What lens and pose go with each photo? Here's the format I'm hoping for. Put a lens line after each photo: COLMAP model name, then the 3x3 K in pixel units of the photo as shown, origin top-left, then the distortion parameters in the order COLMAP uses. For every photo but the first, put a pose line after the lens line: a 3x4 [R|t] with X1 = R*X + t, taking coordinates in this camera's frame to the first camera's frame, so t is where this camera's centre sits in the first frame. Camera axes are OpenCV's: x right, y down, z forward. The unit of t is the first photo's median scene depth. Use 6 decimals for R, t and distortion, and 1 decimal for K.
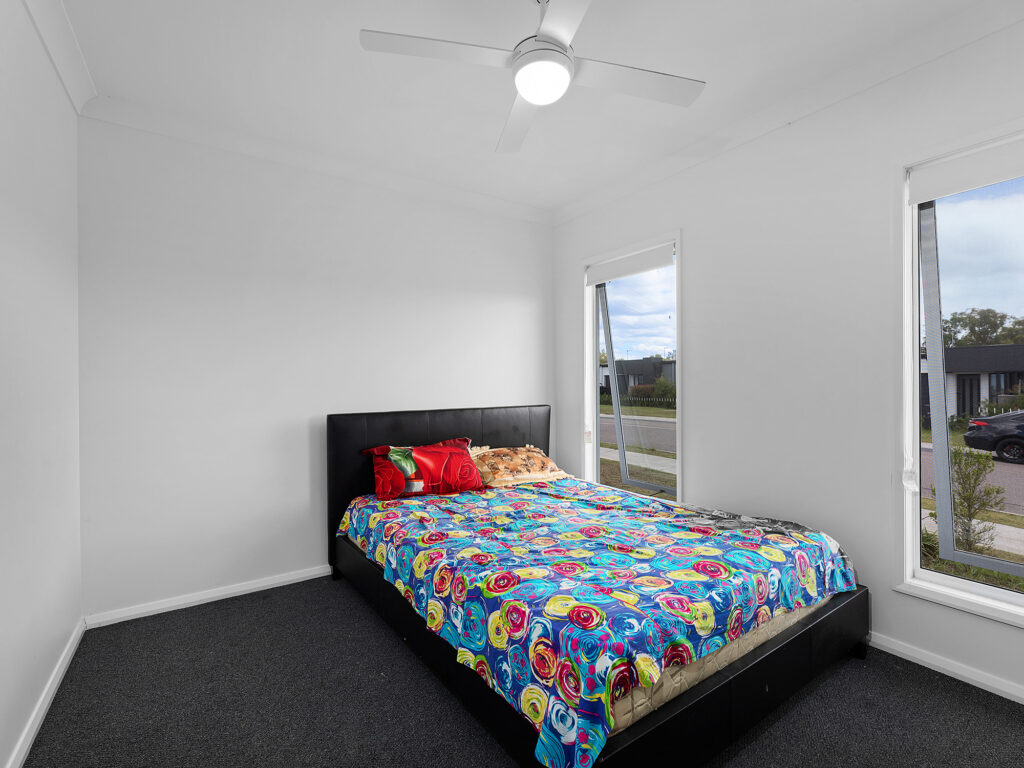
lens RADIAL K [[466.8, 0, 512.0], [0, 466.8, 384.0], [0, 0, 1]] dist [-0.000757, 0.000110]
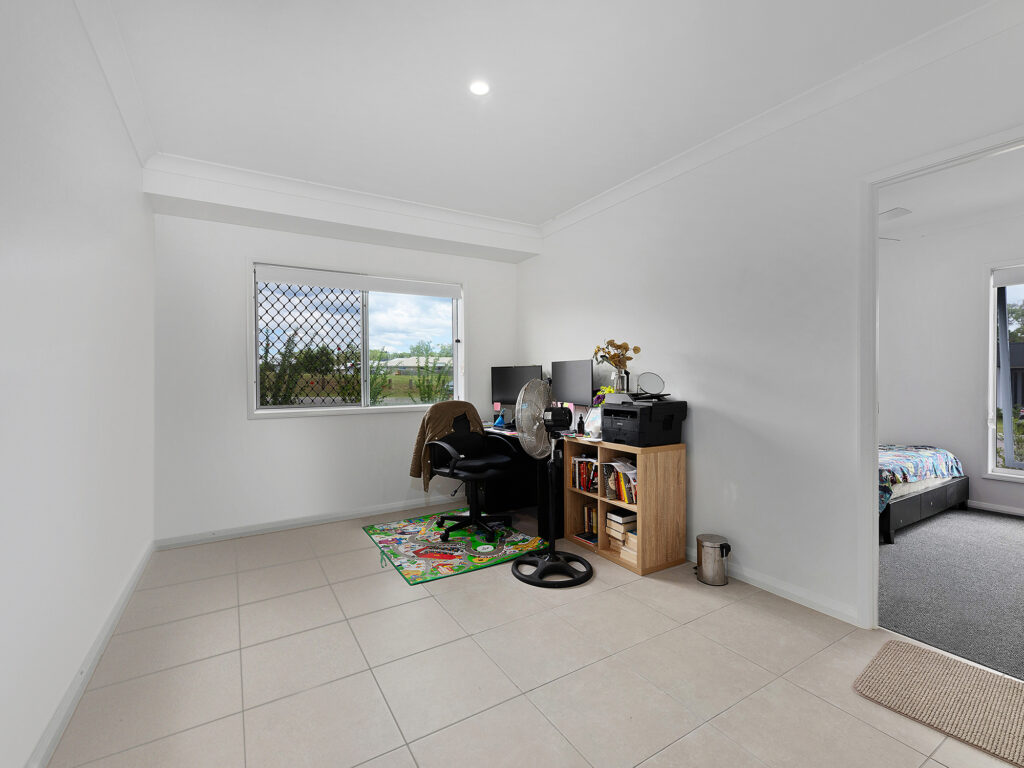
lens RADIAL K [[466.8, 0, 512.0], [0, 466.8, 384.0], [0, 0, 1]] dist [-0.000757, 0.000110]
pose [[0.998535, 0.000400, -0.054101, -1.126589], [0.000208, 0.999937, 0.011226, 0.013991], [0.054102, -0.011221, 0.998472, -1.142766]]
